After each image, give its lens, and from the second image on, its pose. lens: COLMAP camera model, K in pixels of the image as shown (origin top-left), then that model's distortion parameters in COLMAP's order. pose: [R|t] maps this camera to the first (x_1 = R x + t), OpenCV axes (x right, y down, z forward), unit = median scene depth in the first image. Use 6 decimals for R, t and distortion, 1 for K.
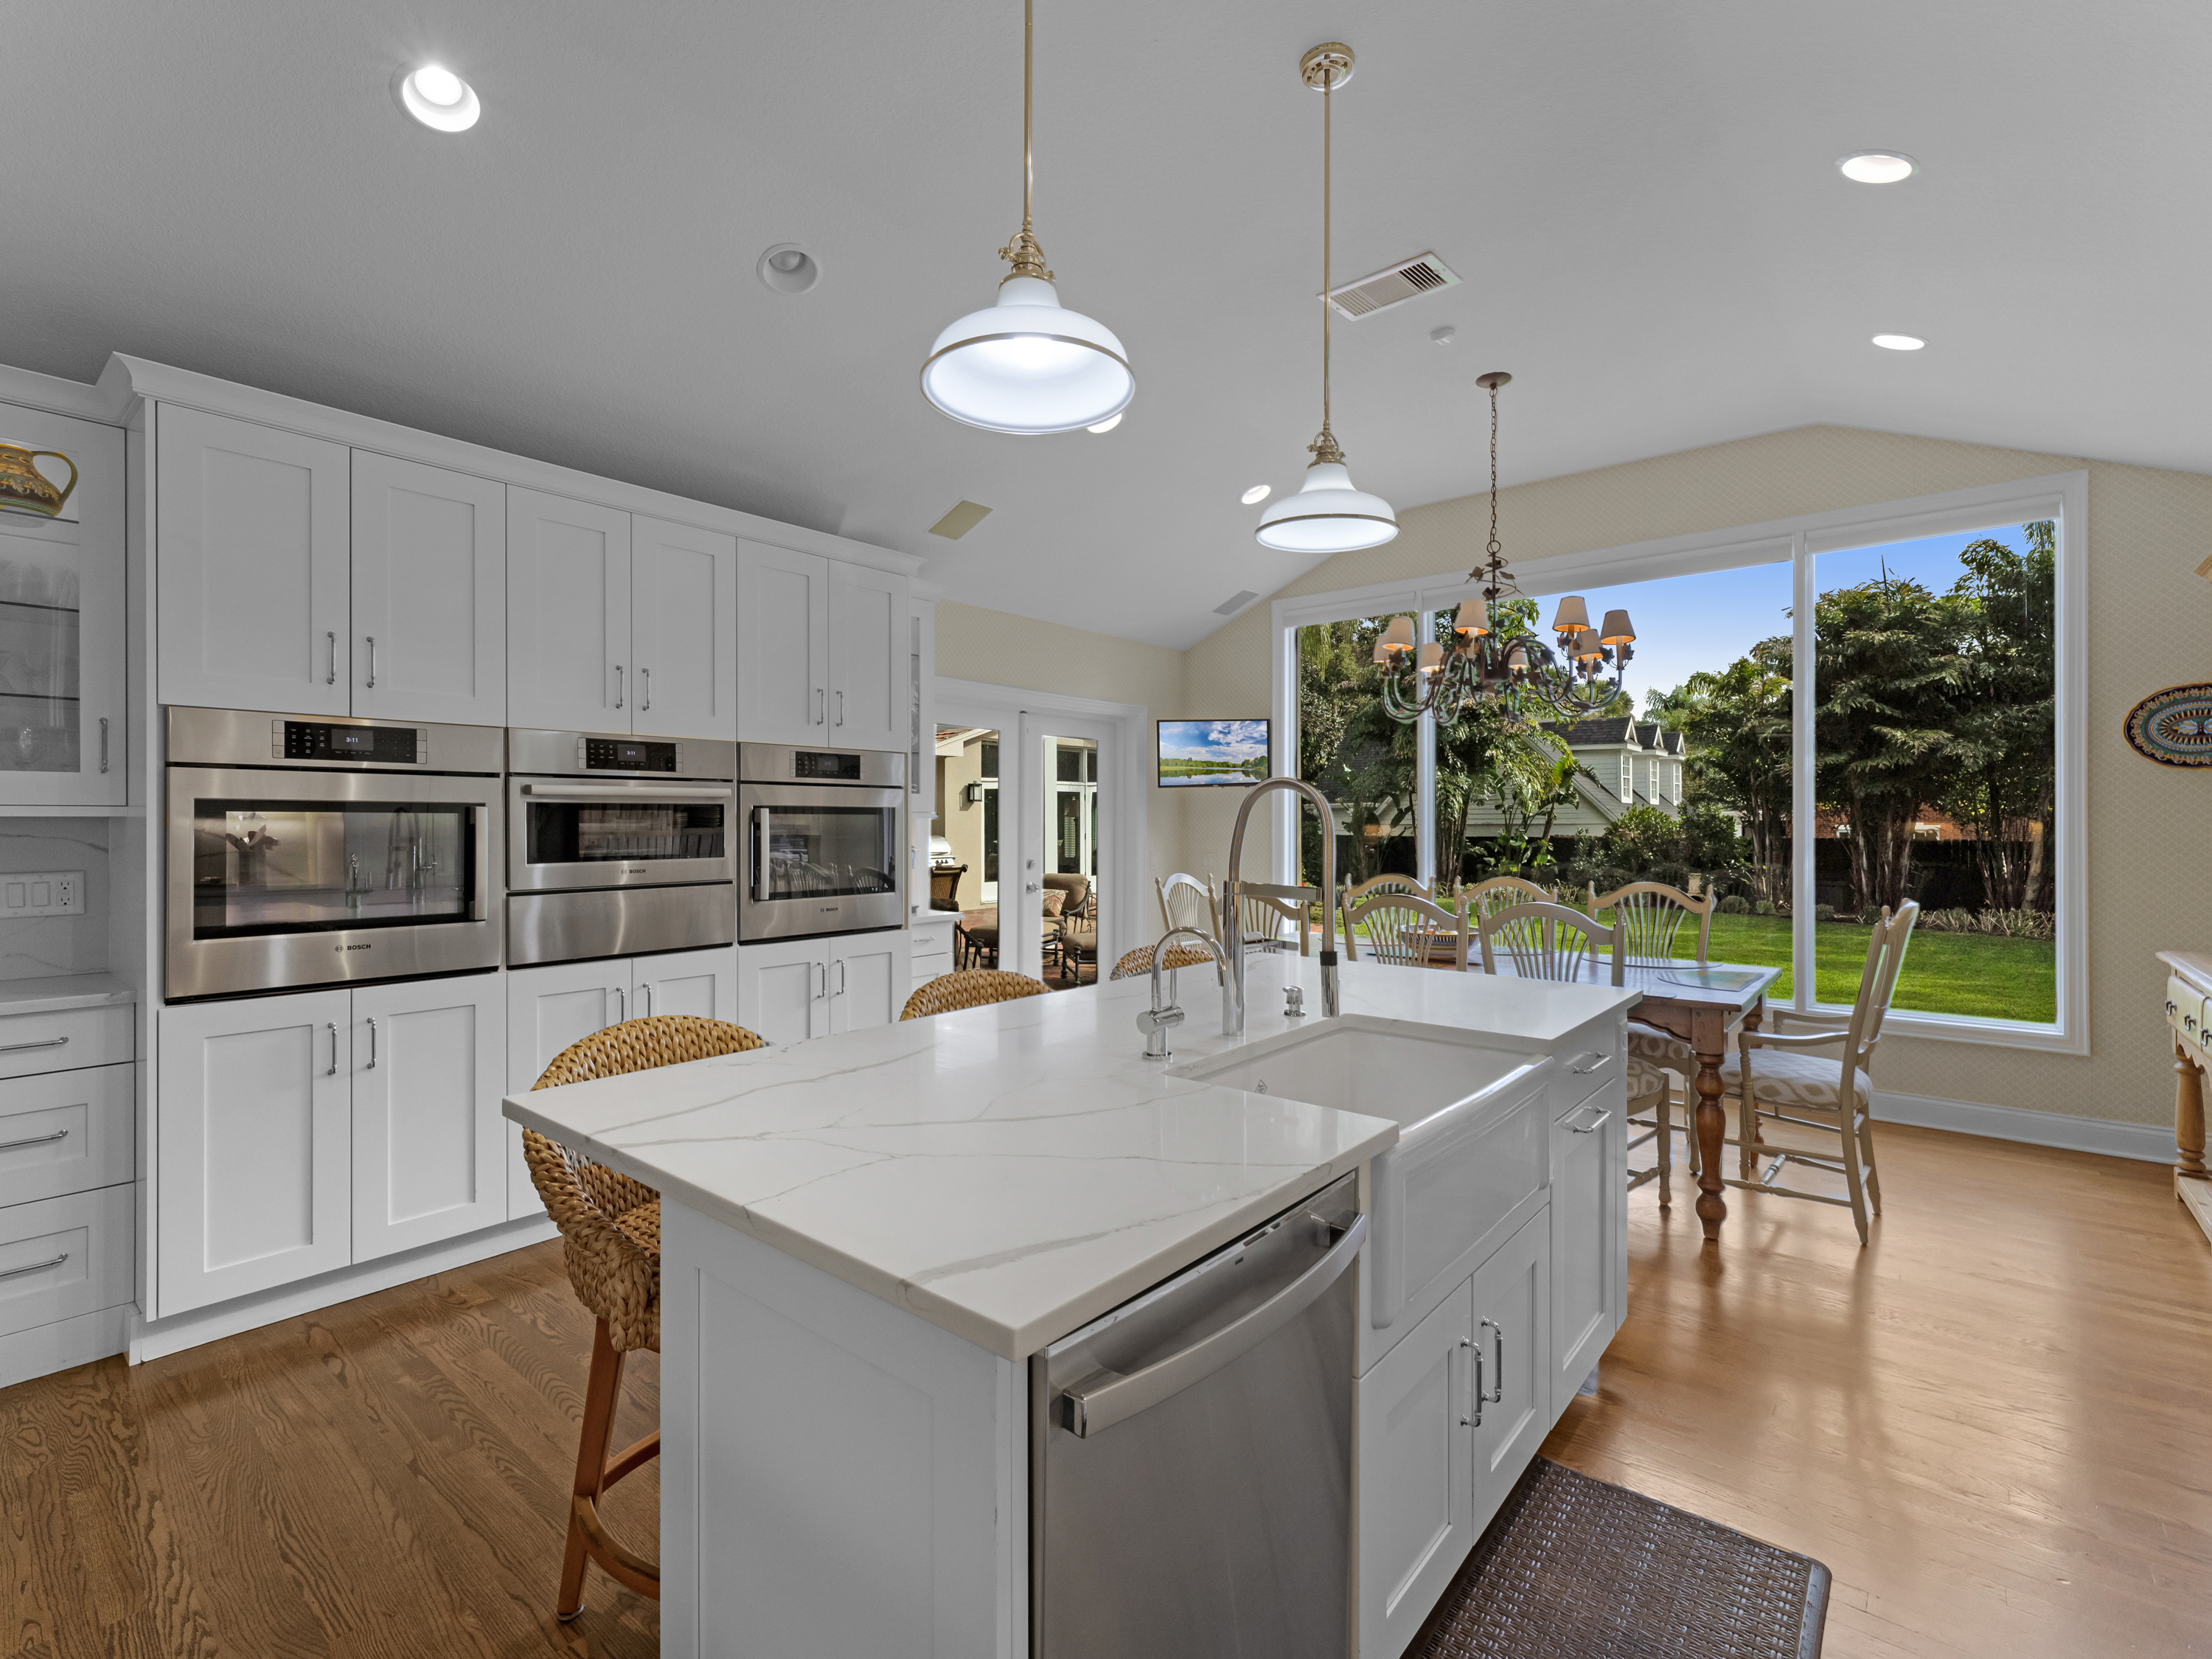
lens RADIAL K [[1010.5, 0, 1106.0], [0, 1010.5, 829.5], [0, 0, 1]] dist [0.000580, 0.000094]
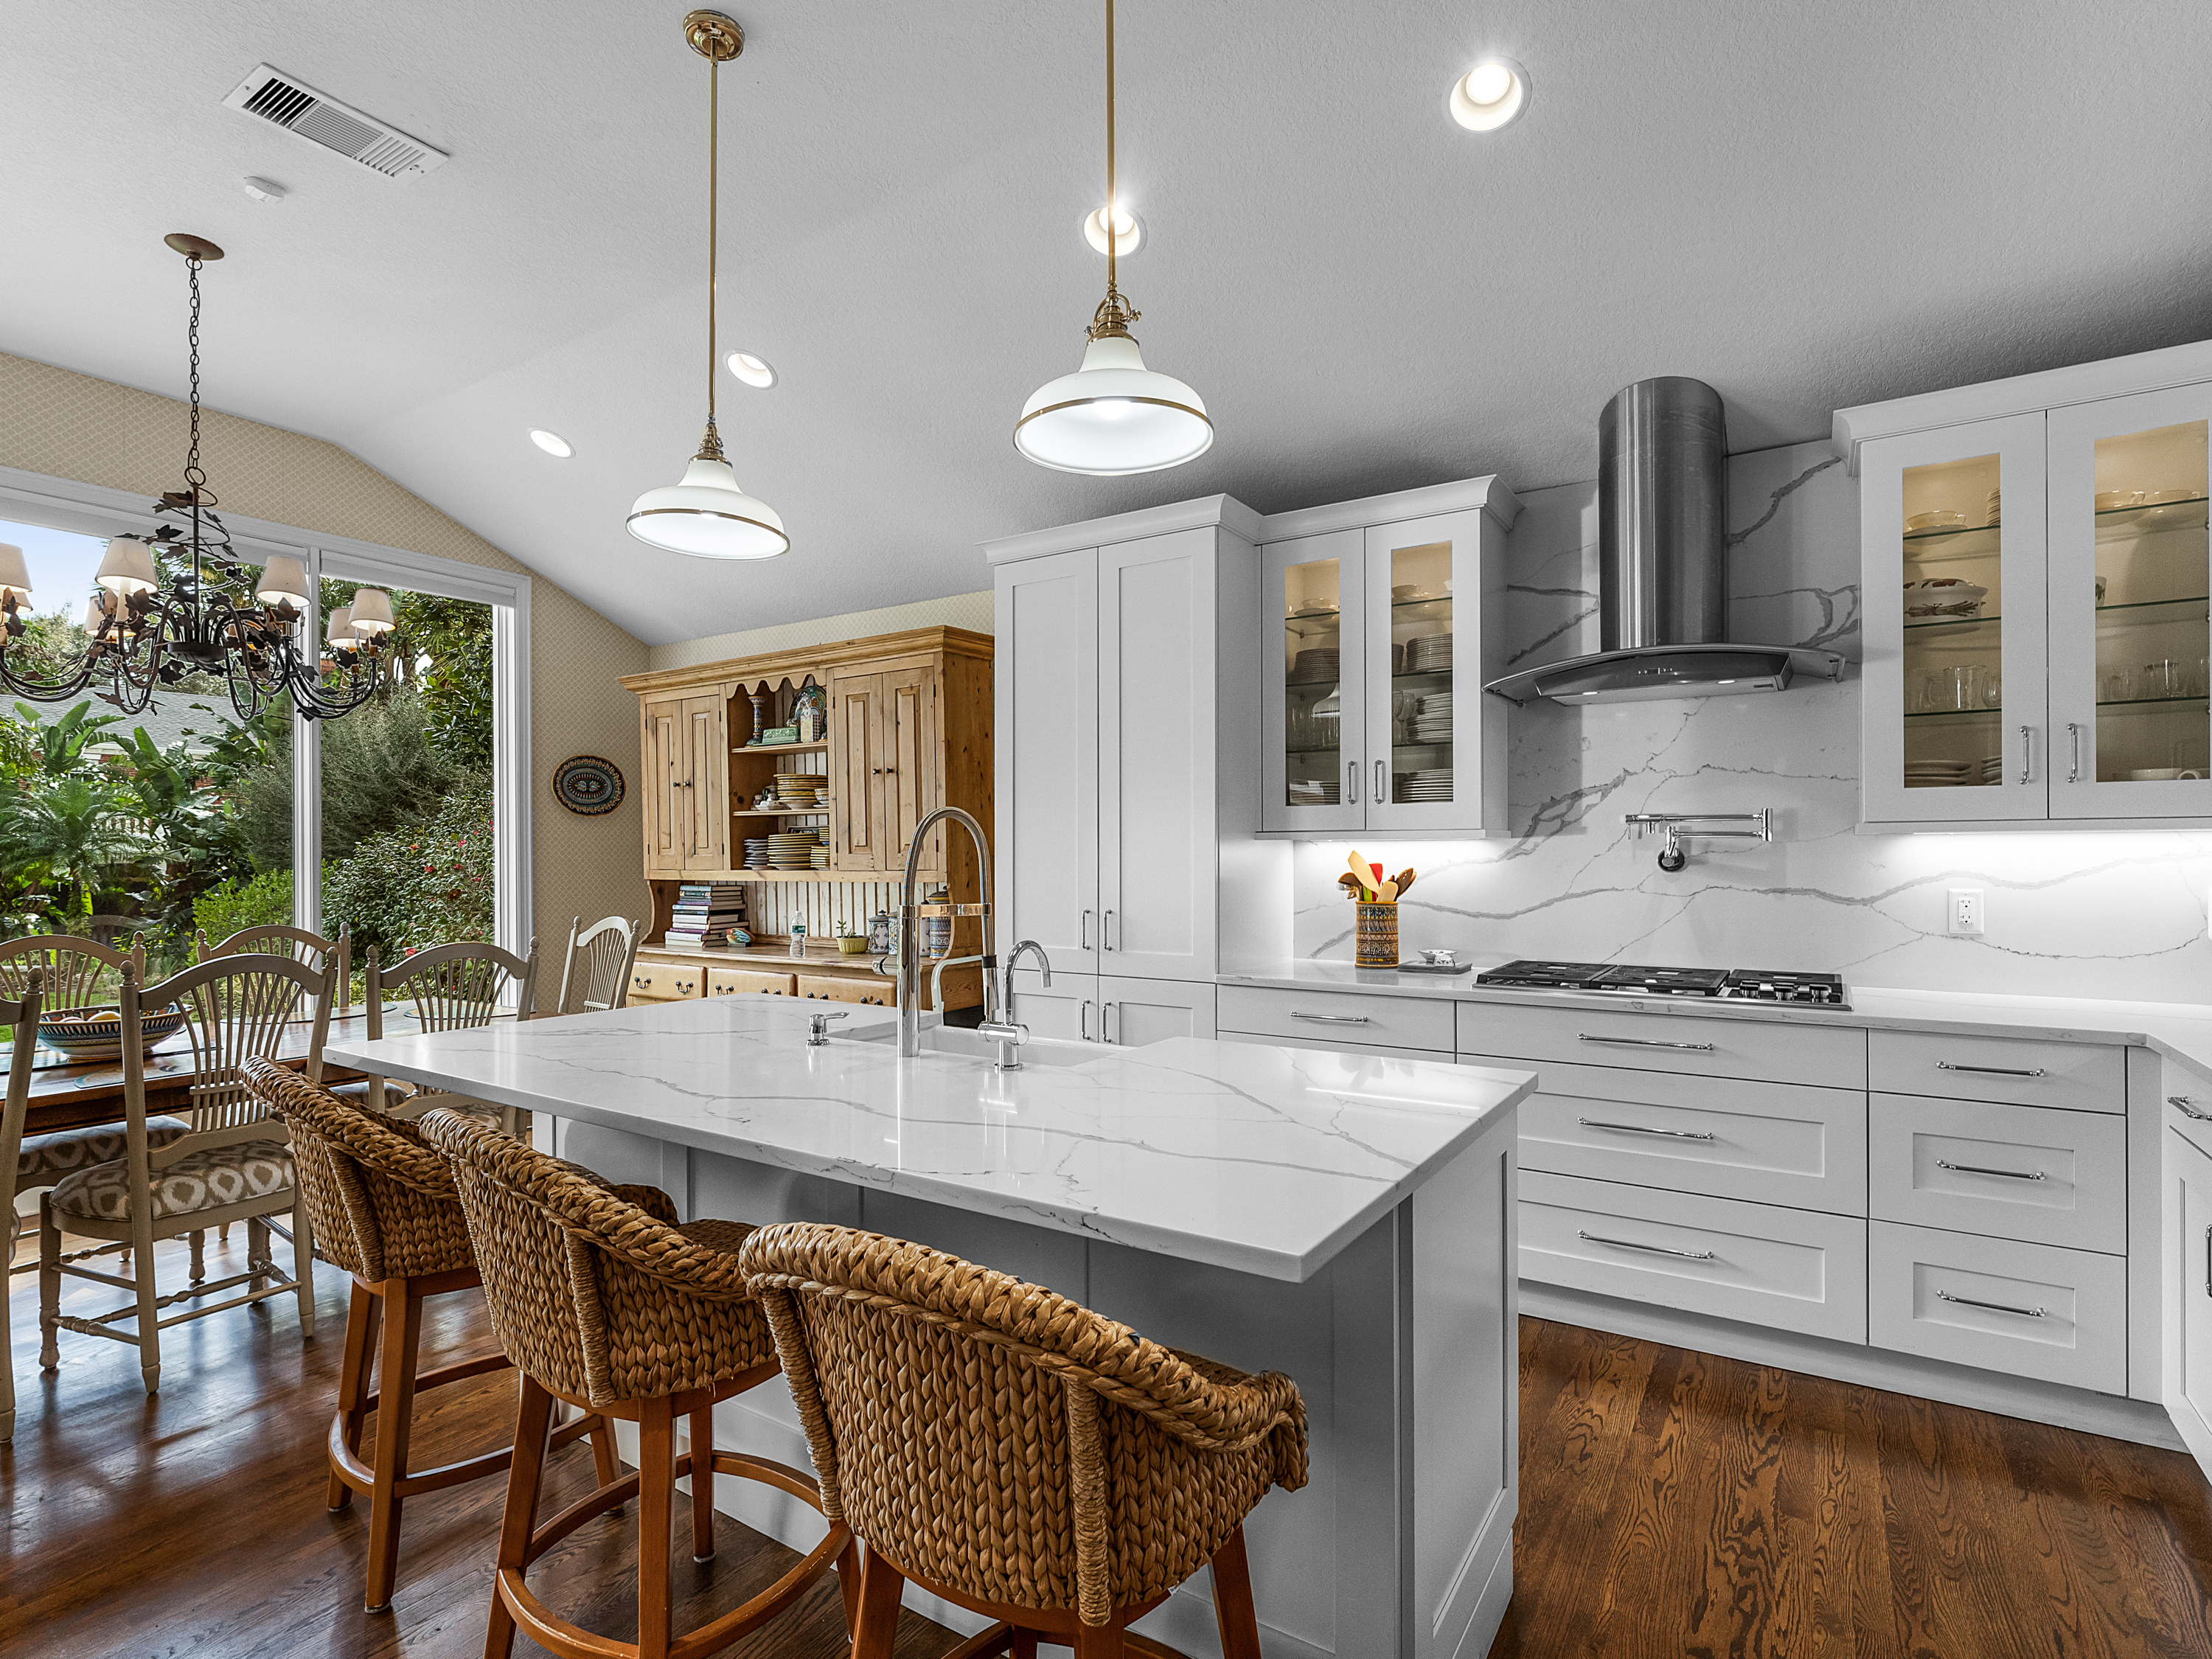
lens RADIAL K [[1094.5, 0, 1106.0], [0, 1094.5, 829.5], [0, 0, 1]] dist [0.000657, 0.000162]
pose [[-0.121731, 0.025527, 0.992235, -0.649494], [0.012396, 0.999630, -0.024196, 0.004748], [-0.992486, 0.009354, -0.122002, 0.614222]]
